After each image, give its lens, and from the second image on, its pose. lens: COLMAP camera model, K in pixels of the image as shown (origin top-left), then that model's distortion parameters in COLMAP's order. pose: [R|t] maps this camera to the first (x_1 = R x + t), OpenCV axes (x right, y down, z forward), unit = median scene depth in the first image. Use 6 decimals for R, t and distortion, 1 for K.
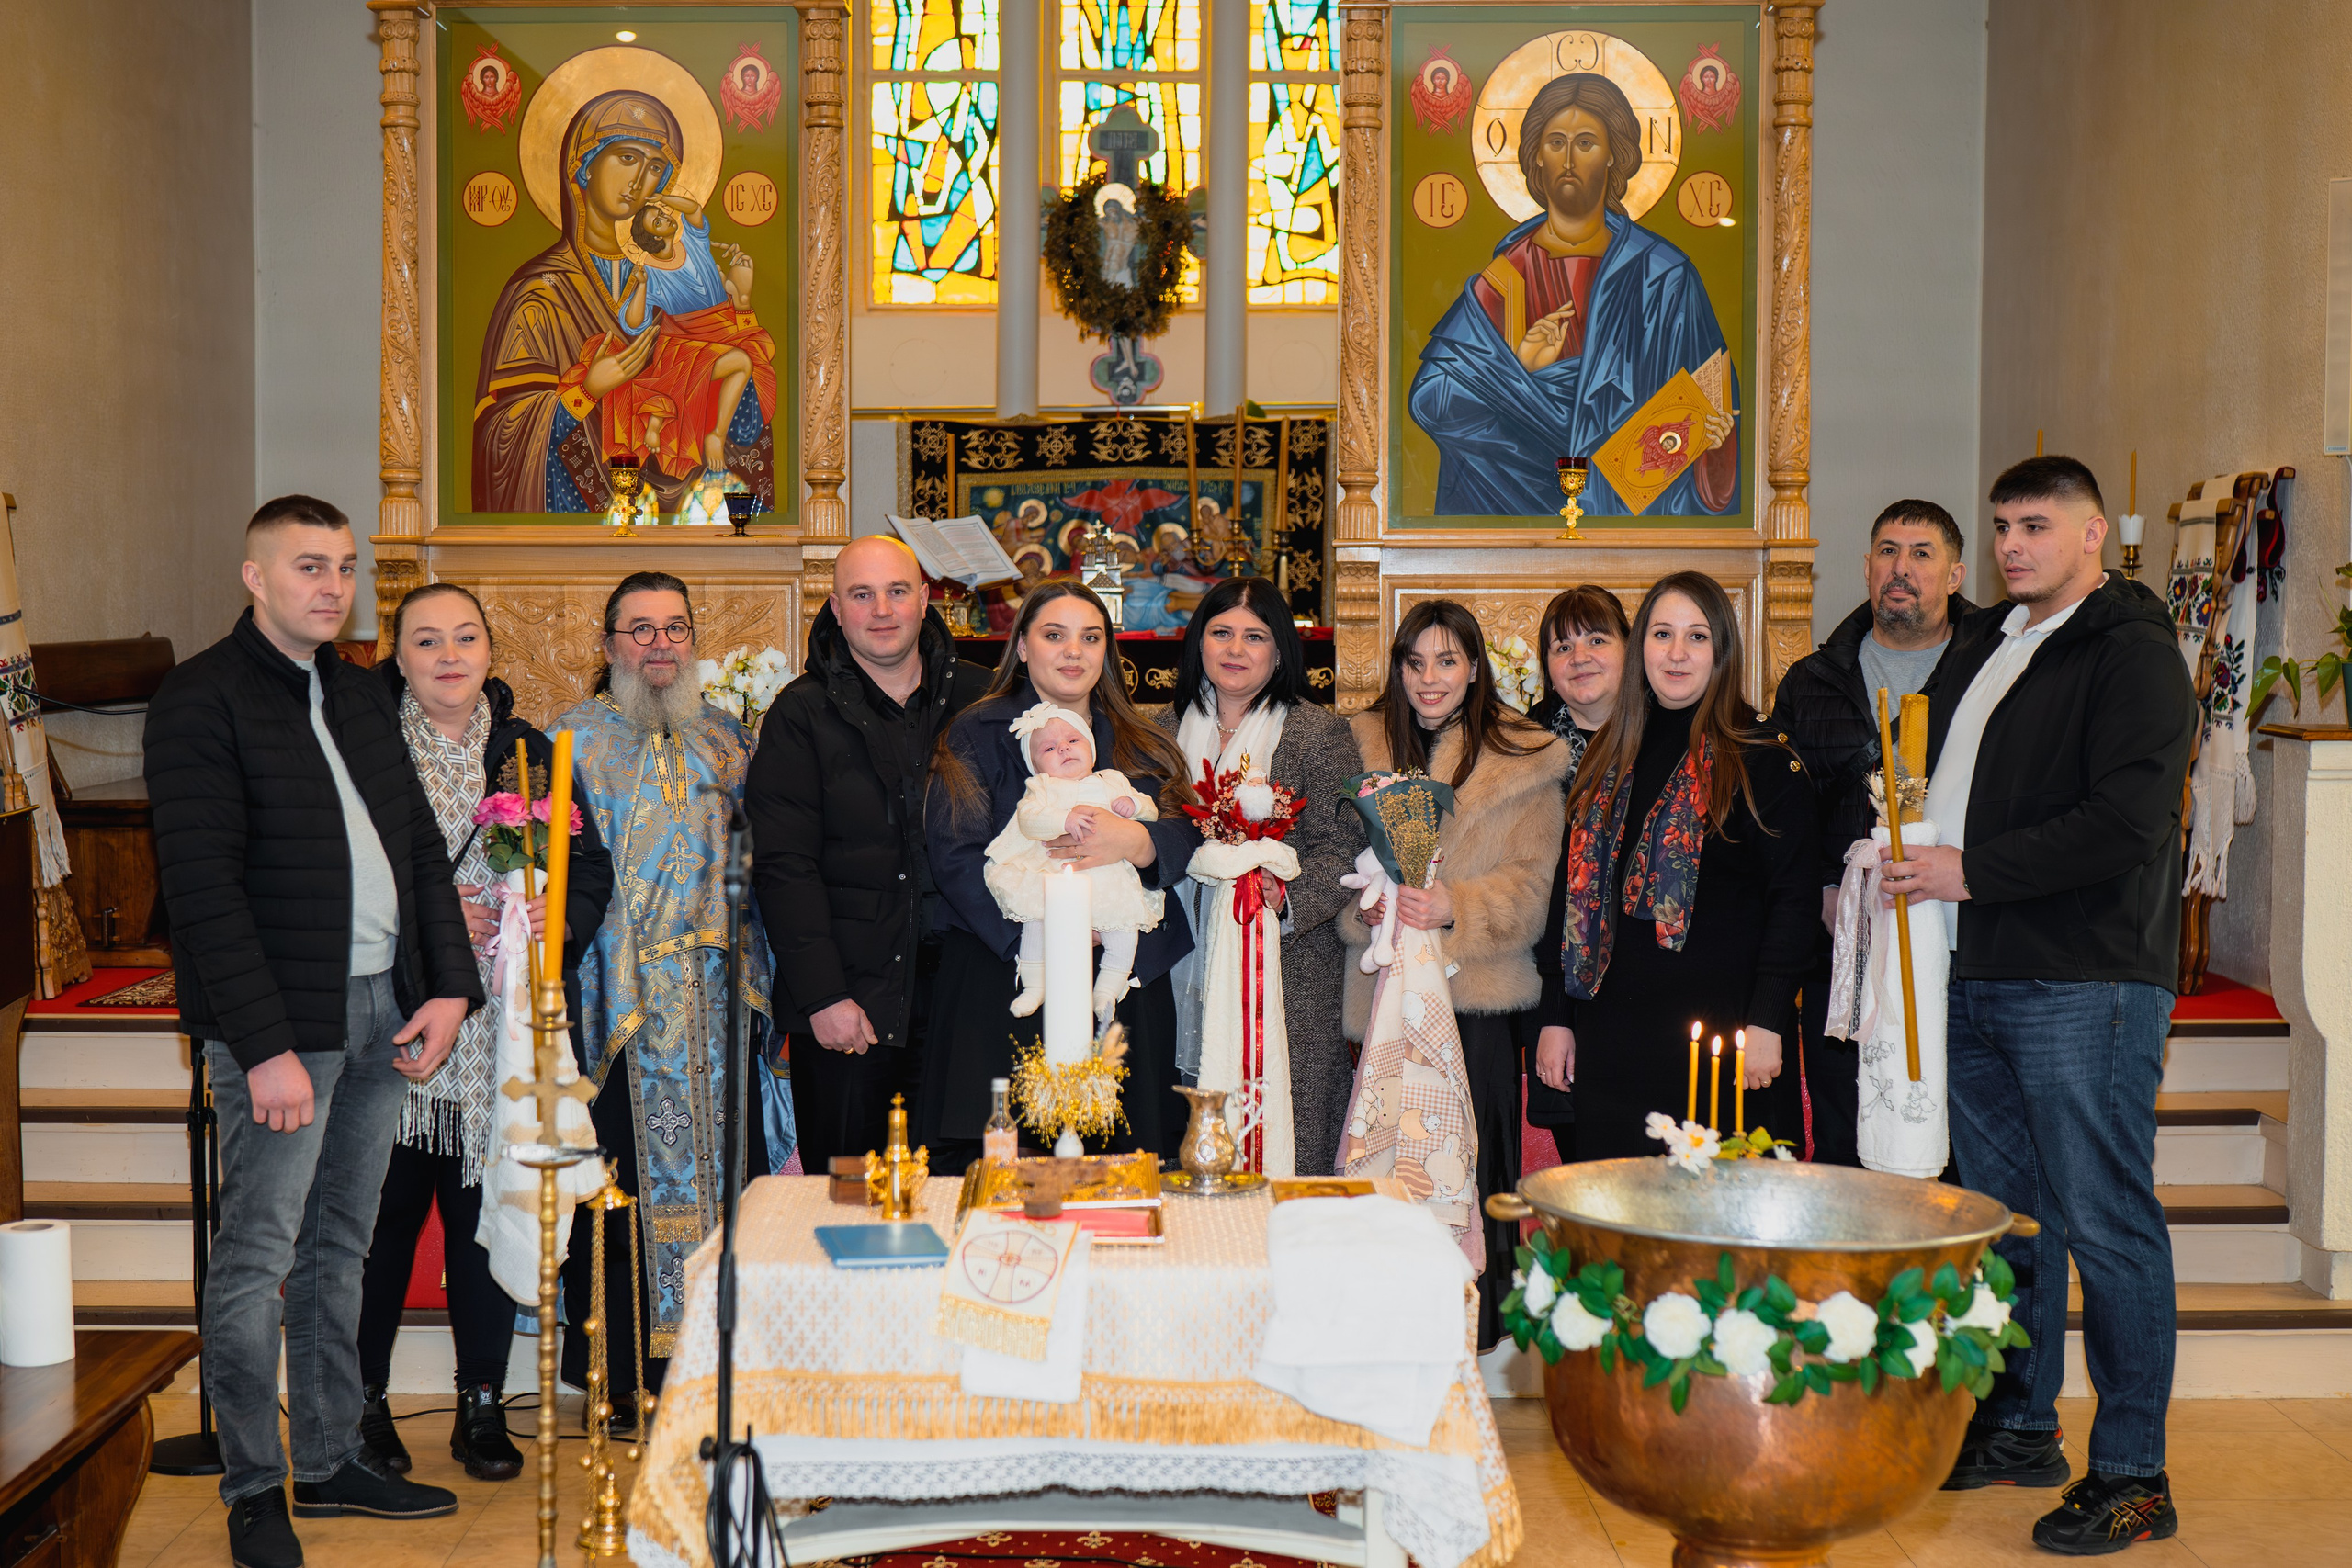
lens RADIAL K [[3414.3, 0, 1176.0], [0, 3414.3, 784.0], [0, 0, 1]] dist [-0.005879, 0.159616]
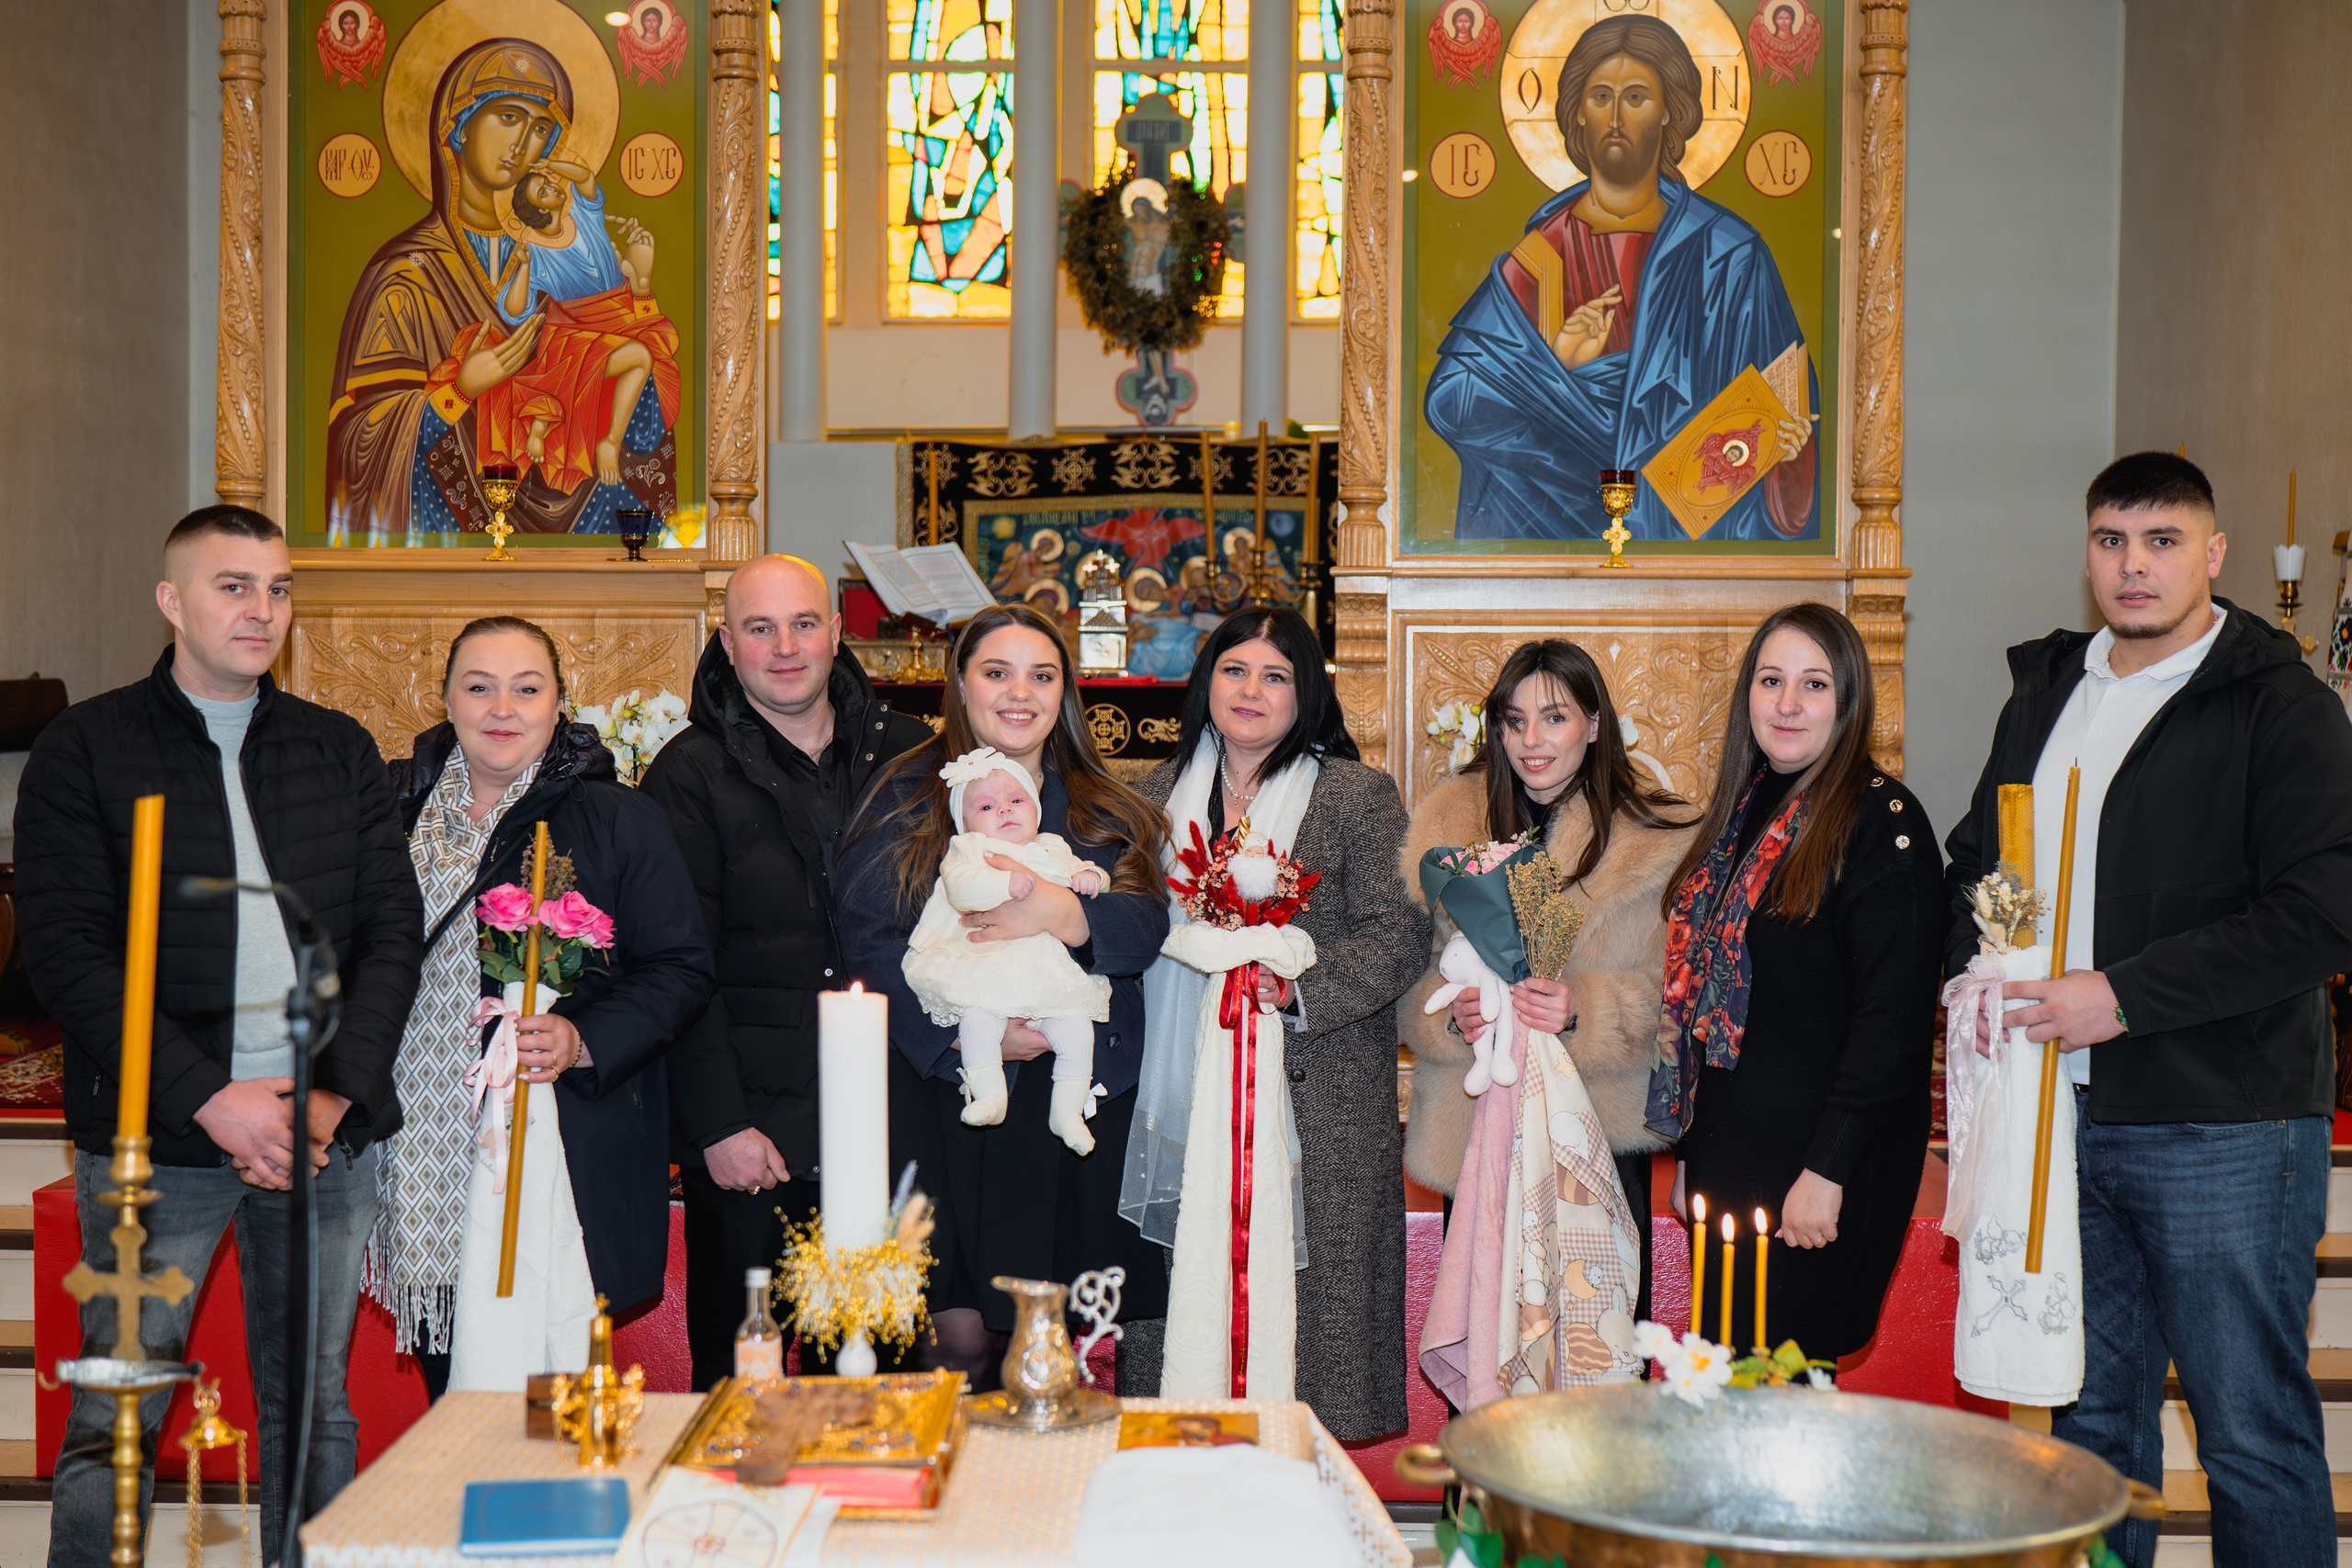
lens RADIAL K [[3411.1, 0, 1192.6], [0, 3411.1, 792.1], [0, 0, 1]] dist [0.002899, 0.061815]
pose [[0.999333, 0.005913, -0.036040, 0.041690], [-0.006366, 0.999902, -0.012477, -0.005279], [0.035962, 0.012698, 0.999272, 0.156484]]
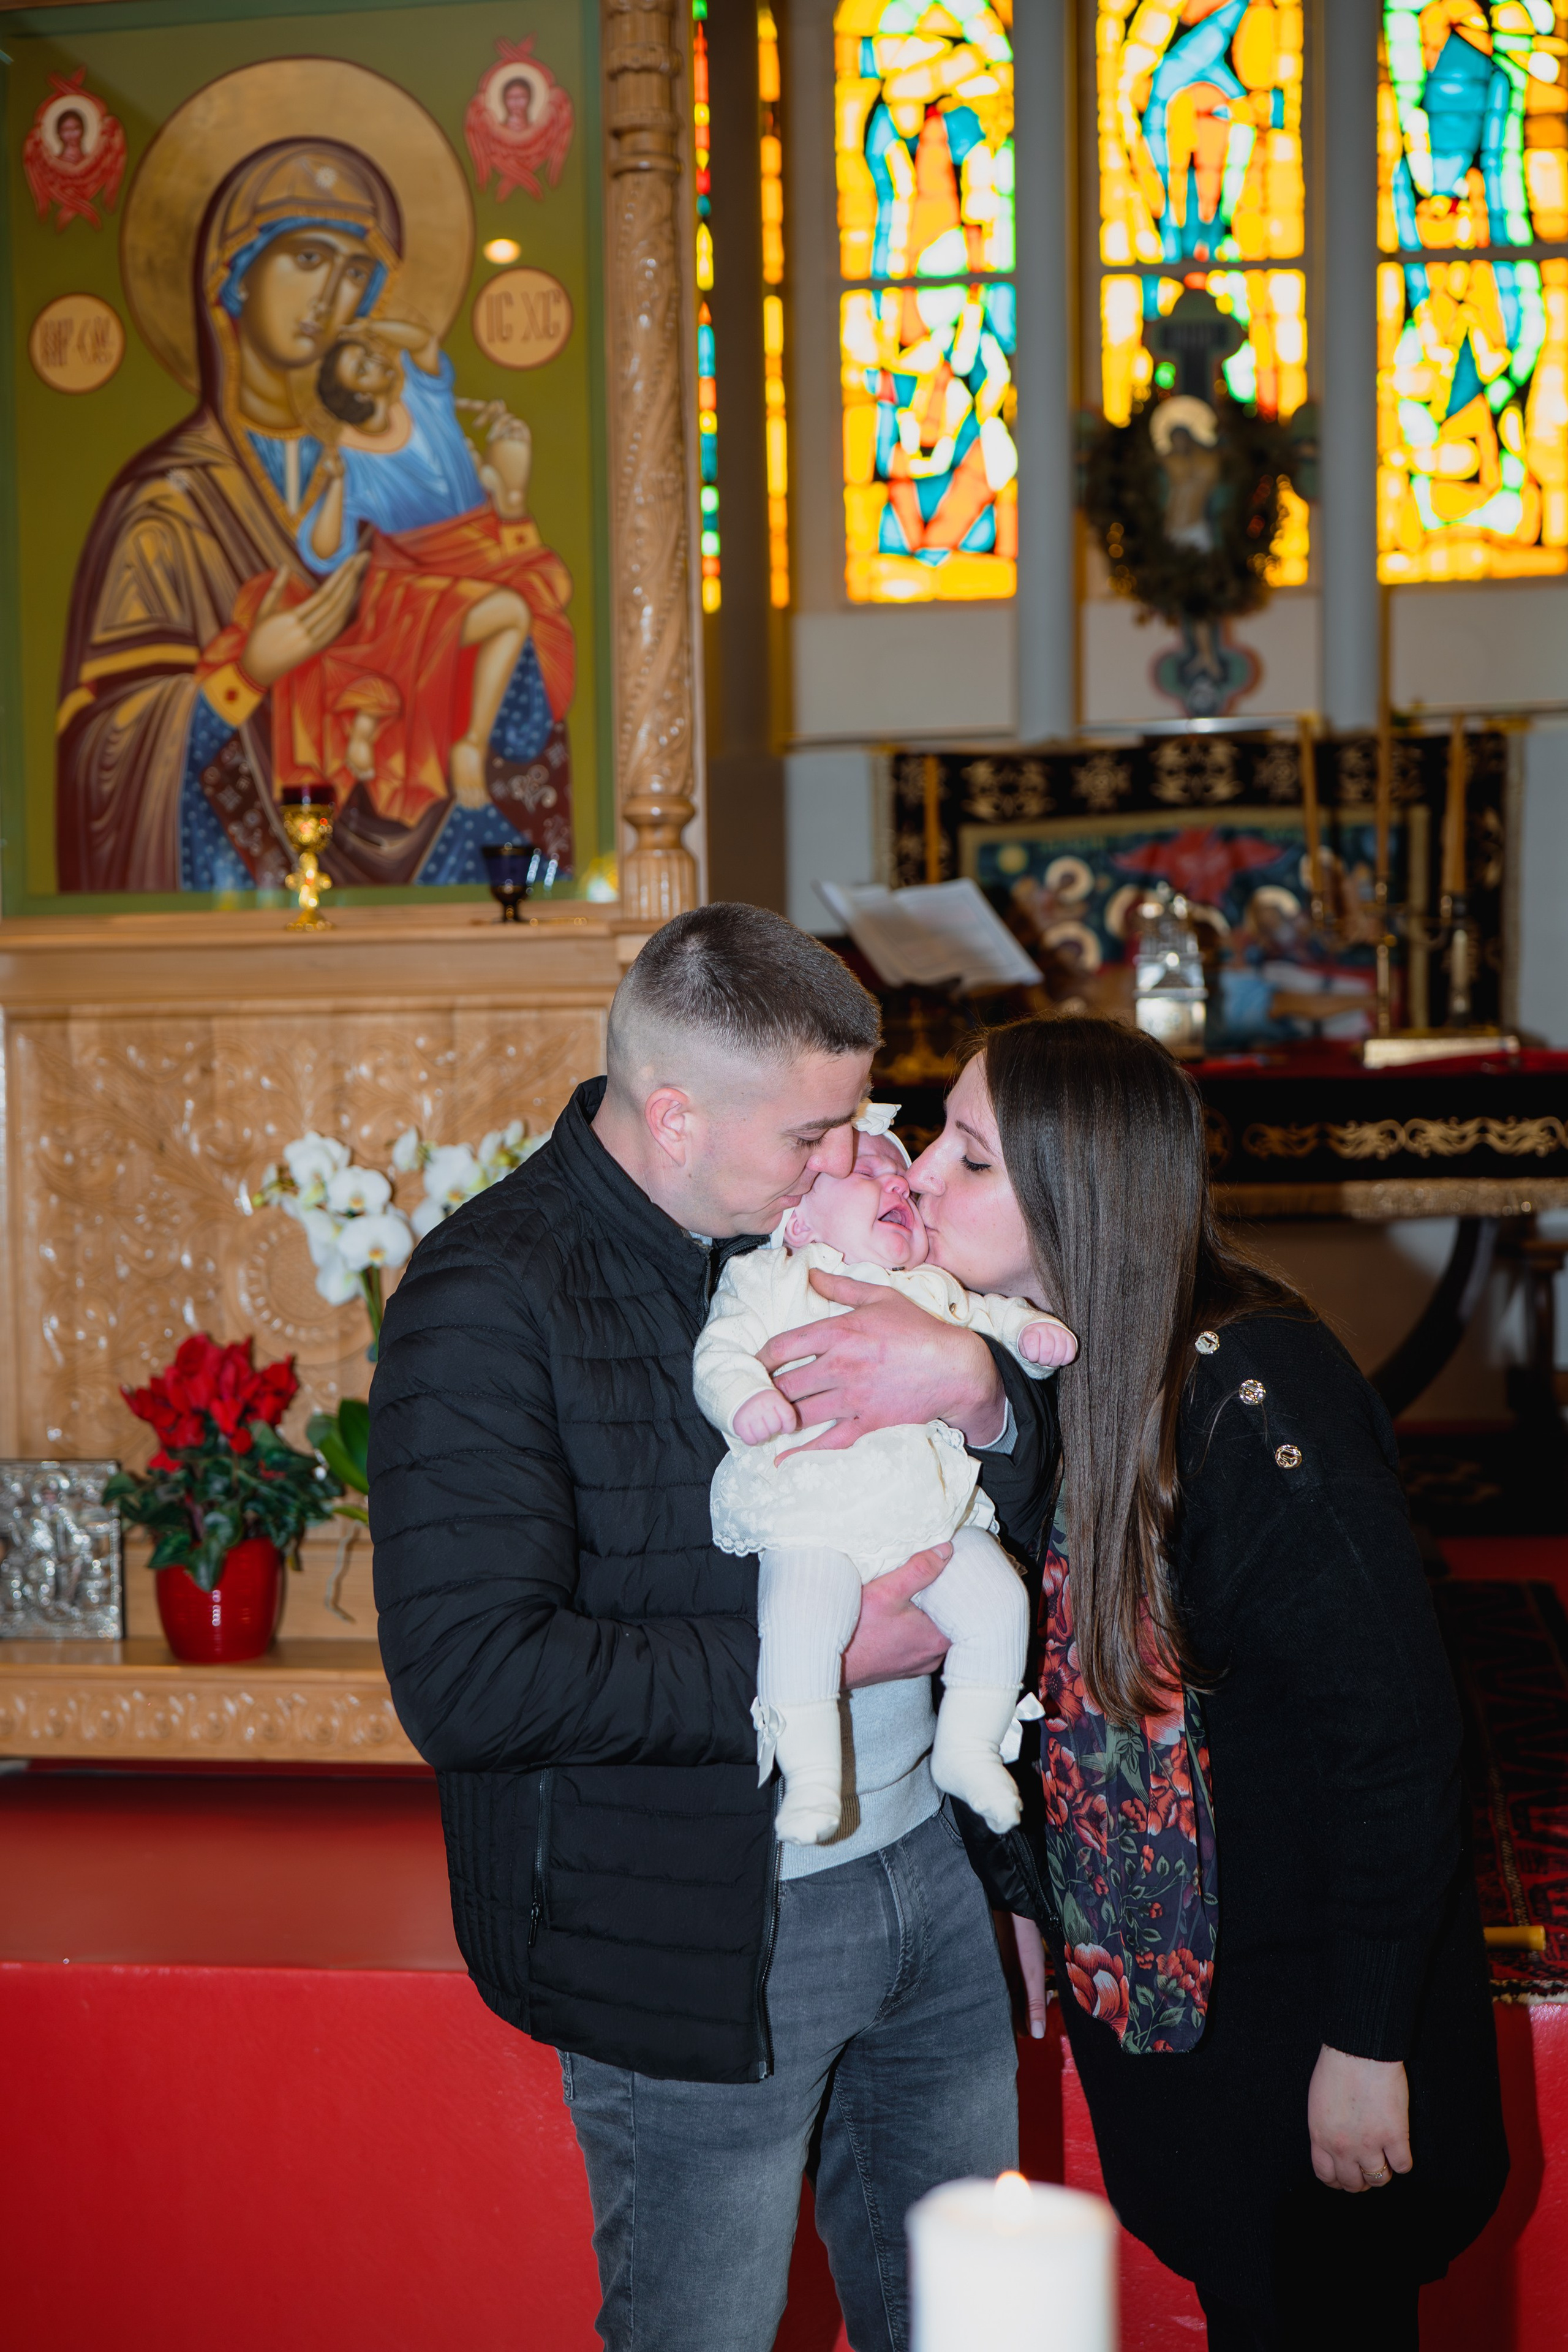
lens RADIAL K [[3411.4, 0, 770.1], [0, 3411.4, 1183.9], [0, 0, 1]] dist [0.002899, 0.061815]
pose [[0.989768, -0.015306, -0.141863, -0.007375], [0.015891, 0.999869, 0.002988, -0.030787], [0.141799, -0.005212, 0.989882, 0.451277]]
